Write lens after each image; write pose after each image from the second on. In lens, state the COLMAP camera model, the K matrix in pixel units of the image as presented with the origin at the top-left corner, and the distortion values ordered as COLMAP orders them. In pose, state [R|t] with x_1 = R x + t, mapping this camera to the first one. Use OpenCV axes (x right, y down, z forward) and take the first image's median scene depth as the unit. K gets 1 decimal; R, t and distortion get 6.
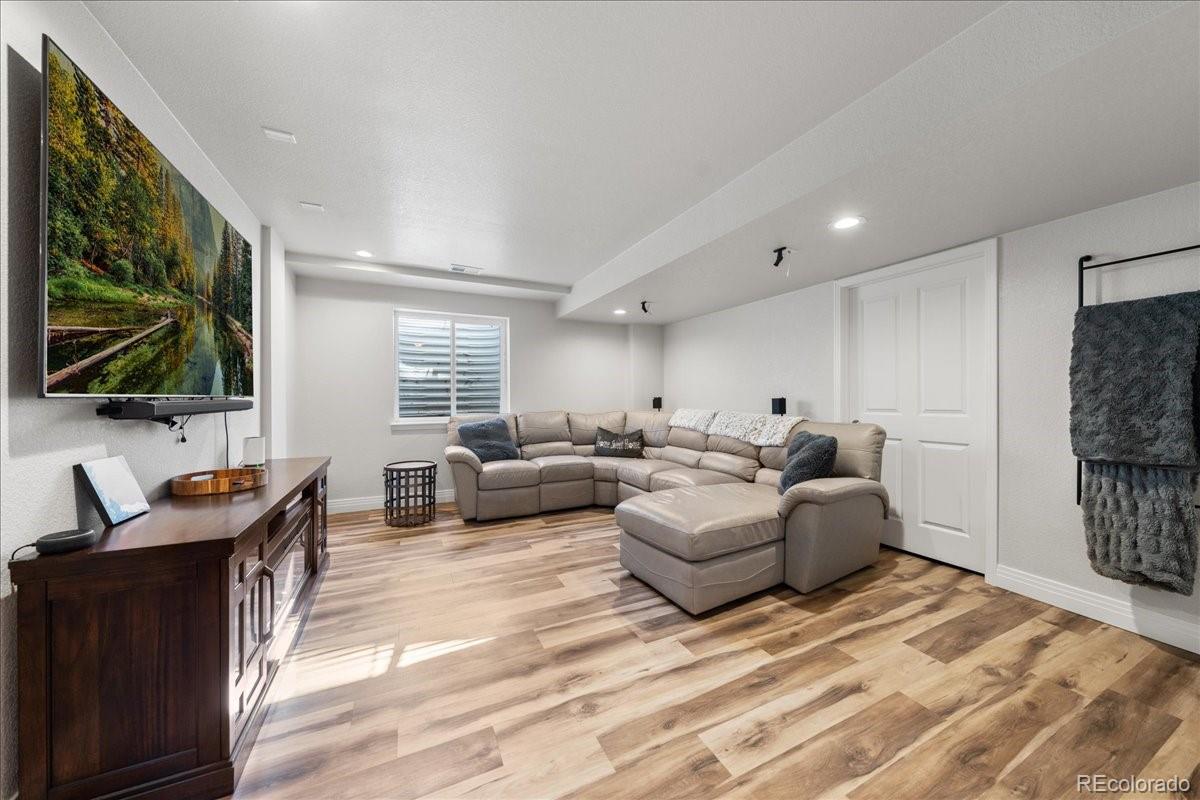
lens RADIAL K [[412.7, 0, 596.5], [0, 412.7, 399.2], [0, 0, 1]] dist [0.000874, 0.000070]
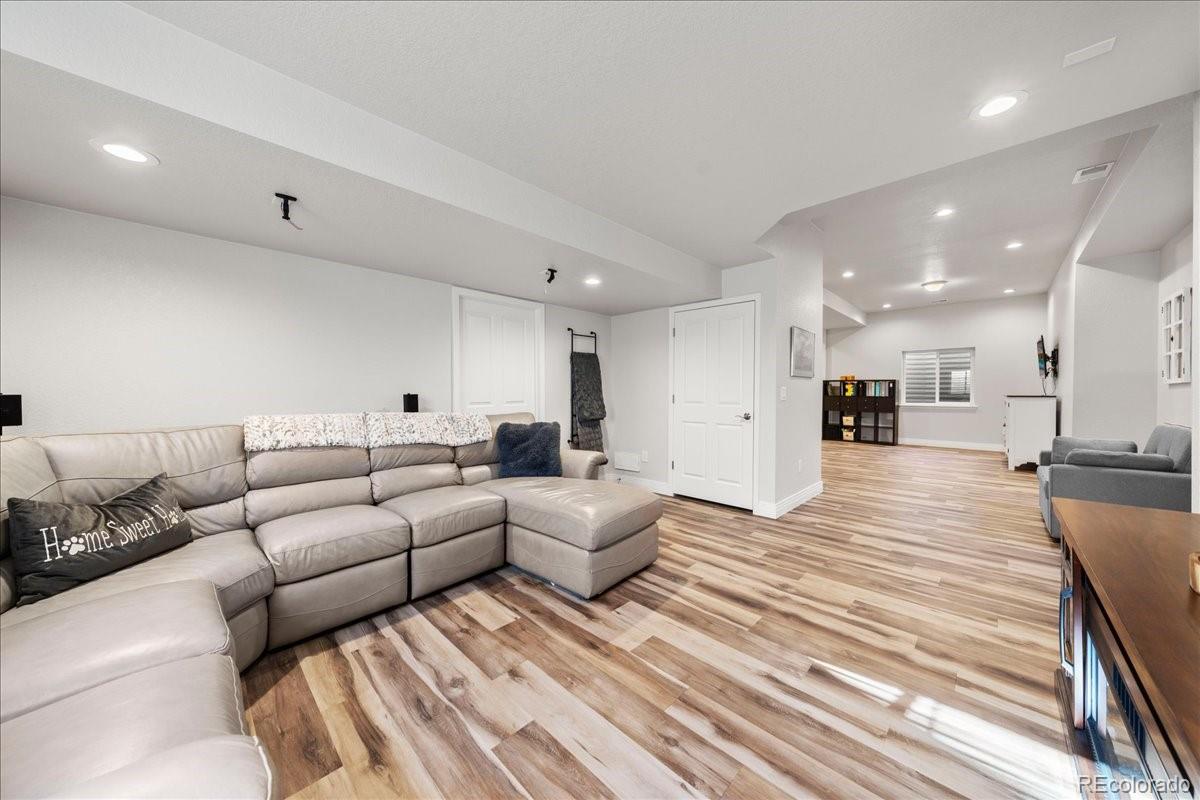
lens RADIAL K [[412.7, 0, 596.5], [0, 412.7, 399.2], [0, 0, 1]] dist [0.000874, 0.000070]
pose [[-0.357081, -0.016339, 0.933931, -0.773519], [0.003466, 0.999817, 0.018817, -0.010568], [-0.934067, 0.009957, -0.356959, 1.394789]]
